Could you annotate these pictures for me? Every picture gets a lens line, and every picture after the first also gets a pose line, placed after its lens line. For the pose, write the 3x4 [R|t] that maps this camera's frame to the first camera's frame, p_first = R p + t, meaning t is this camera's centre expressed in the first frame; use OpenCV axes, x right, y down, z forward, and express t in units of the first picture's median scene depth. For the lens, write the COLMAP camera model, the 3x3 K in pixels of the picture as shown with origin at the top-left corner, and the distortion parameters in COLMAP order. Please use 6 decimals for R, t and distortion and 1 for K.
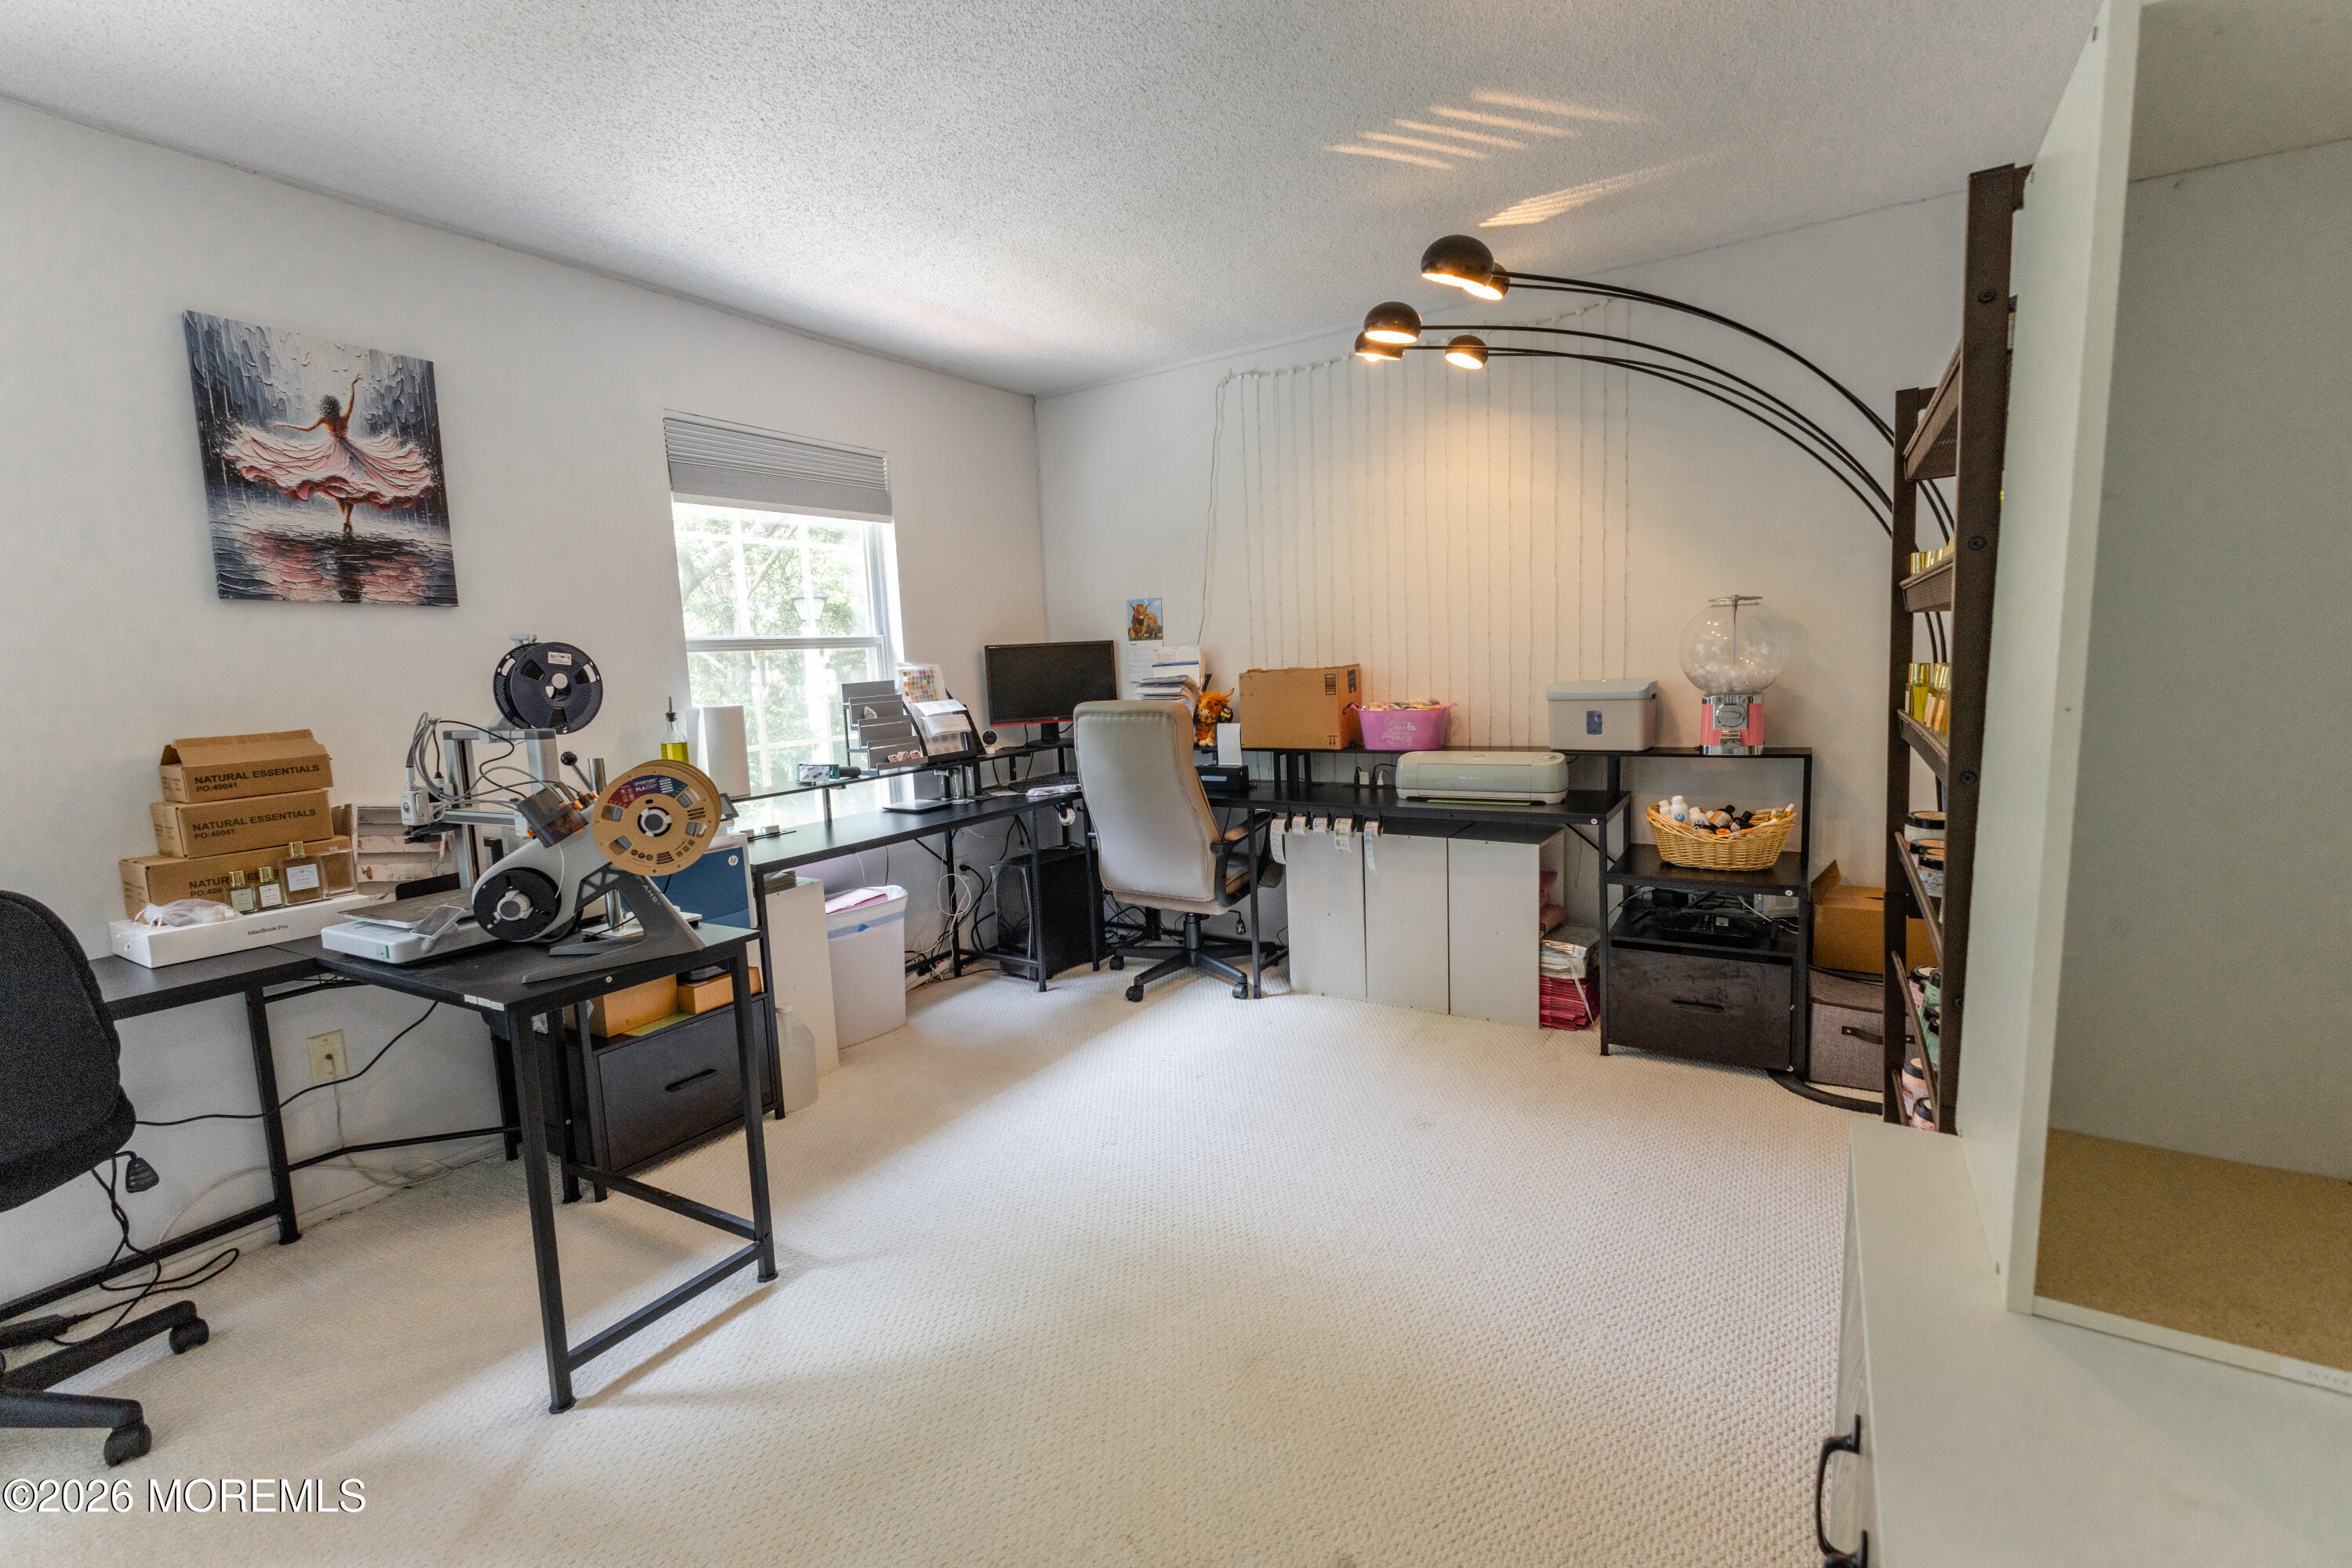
lens RADIAL K [[1032.4, 0, 1186.9], [0, 1032.4, 782.0], [0, 0, 1]] dist [-0.000476, -0.000493]
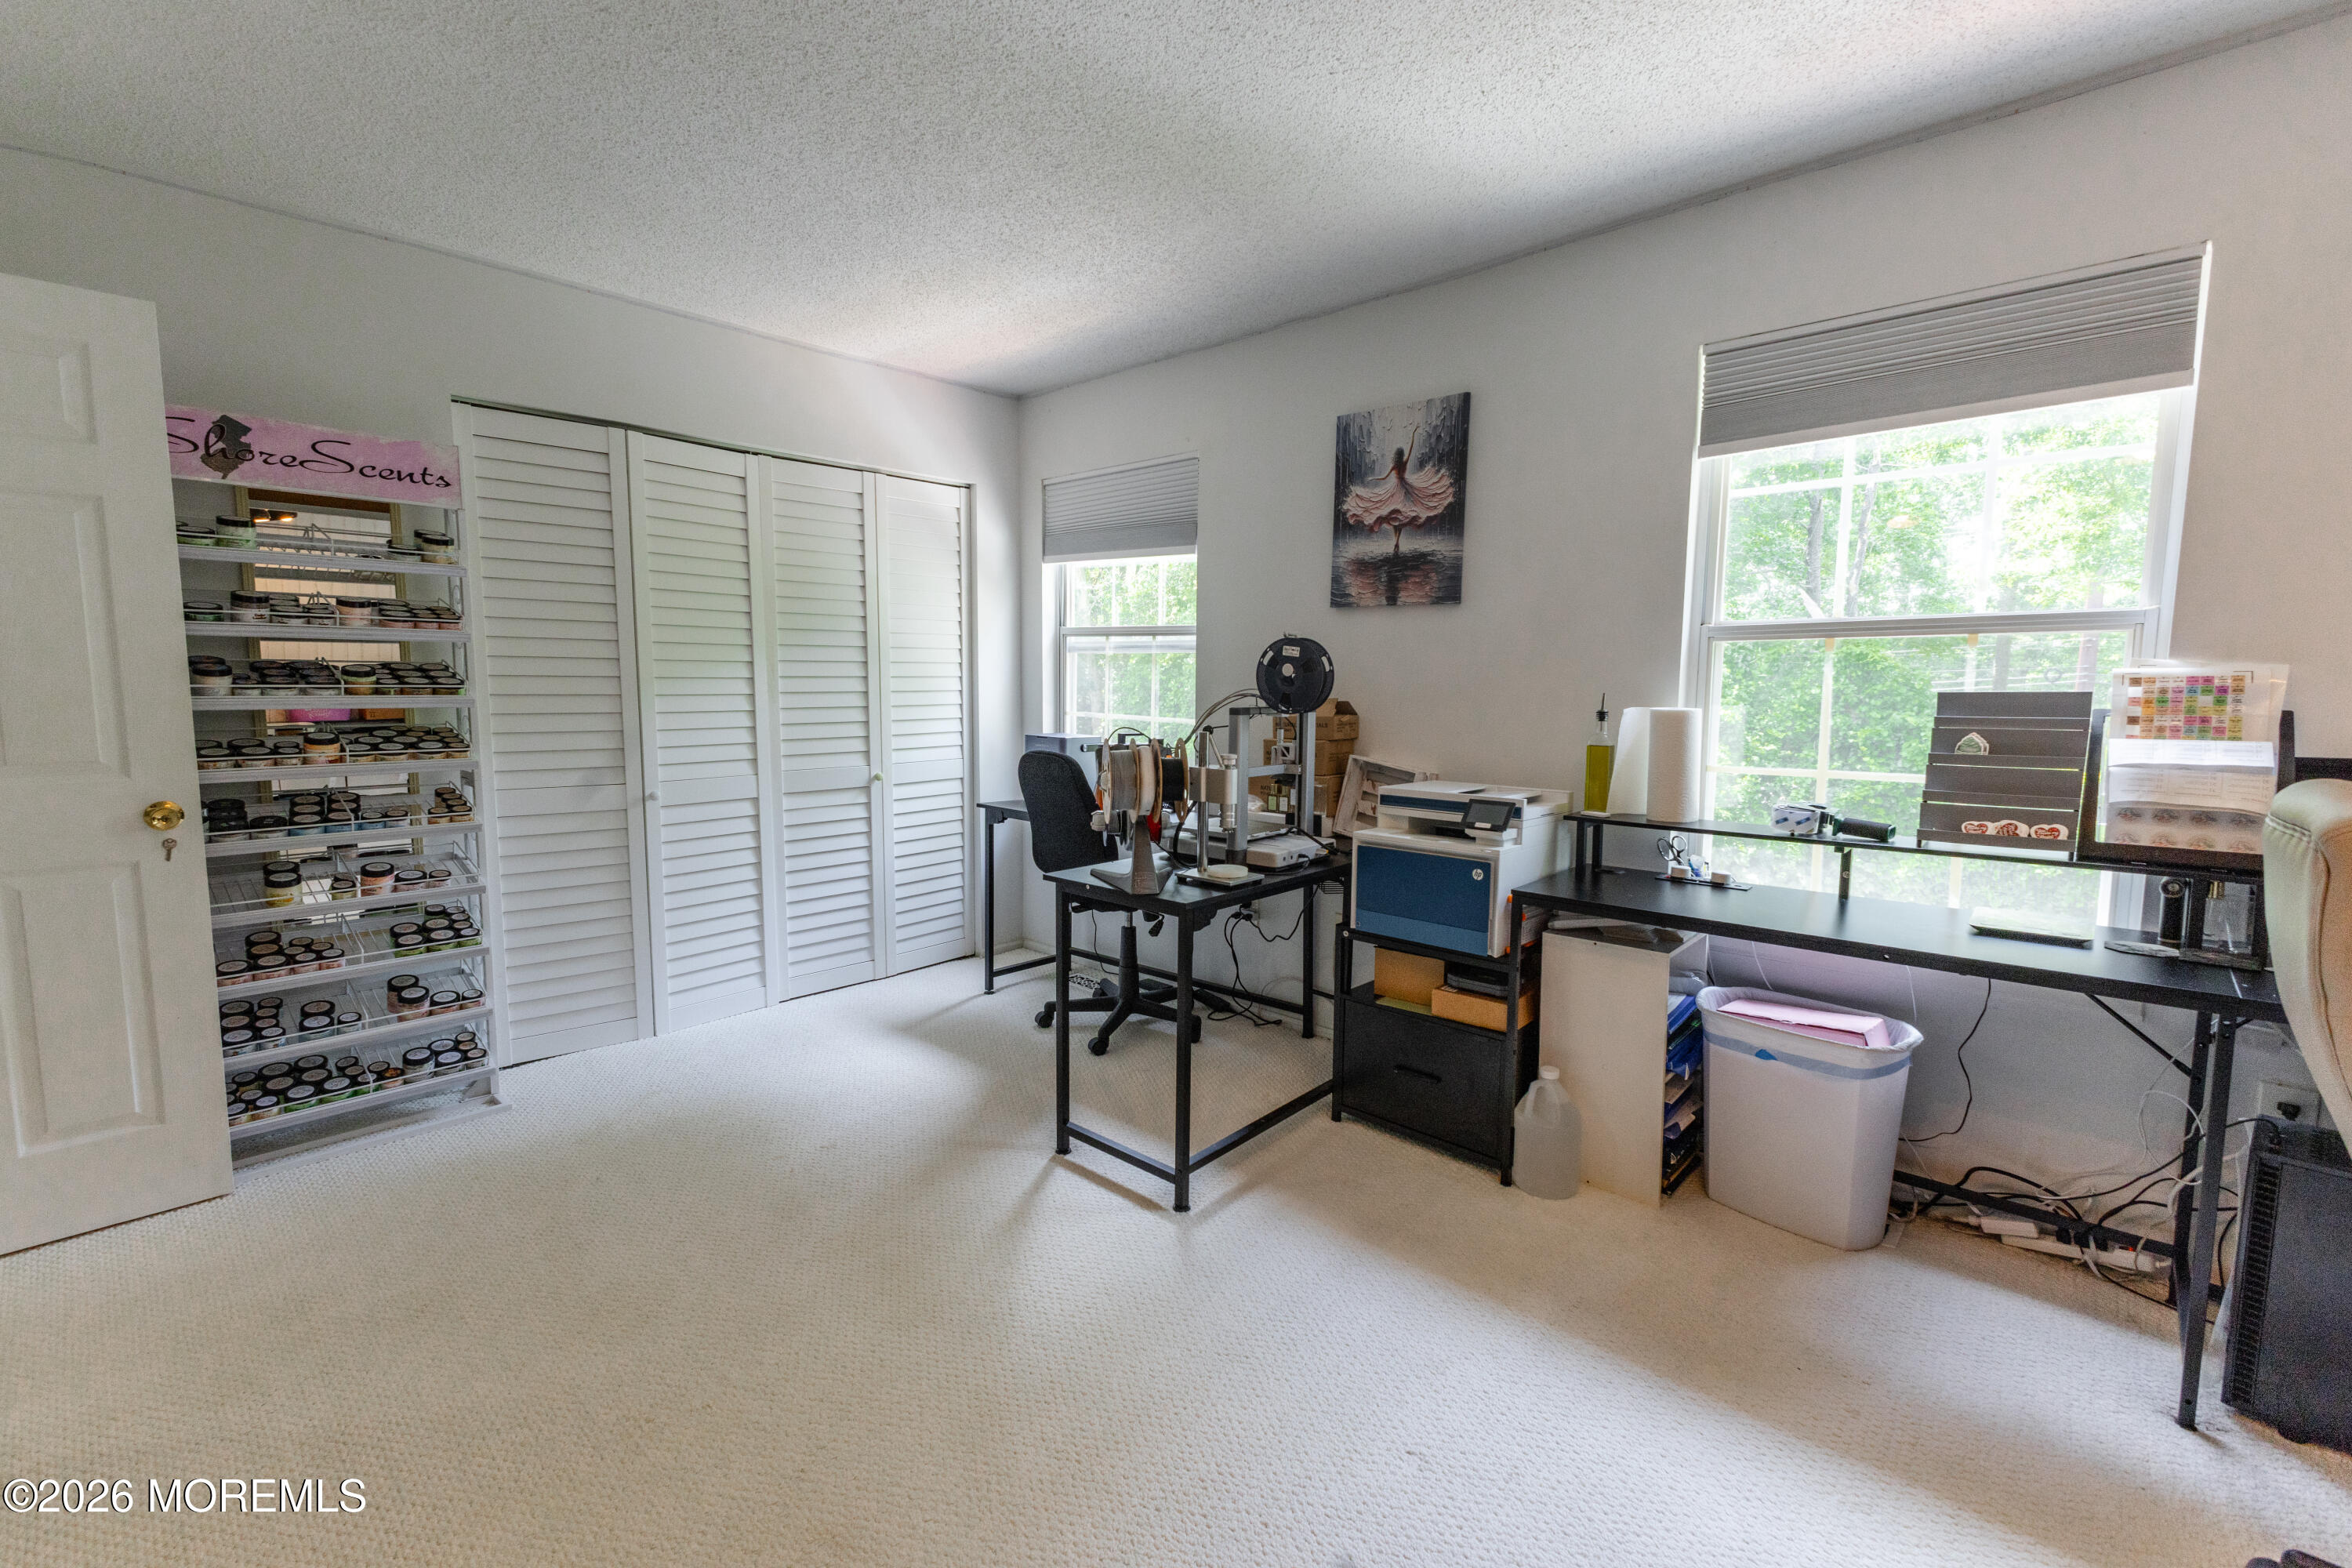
lens RADIAL K [[1032.4, 0, 1186.0], [0, 1032.4, 781.6], [0, 0, 1]] dist [-0.000476, -0.000493]
pose [[-0.224140, 0.137207, -0.964850, 0.548955], [-0.110059, 0.980142, 0.164949, -0.142647], [0.968322, 0.143163, -0.204588, 1.052272]]
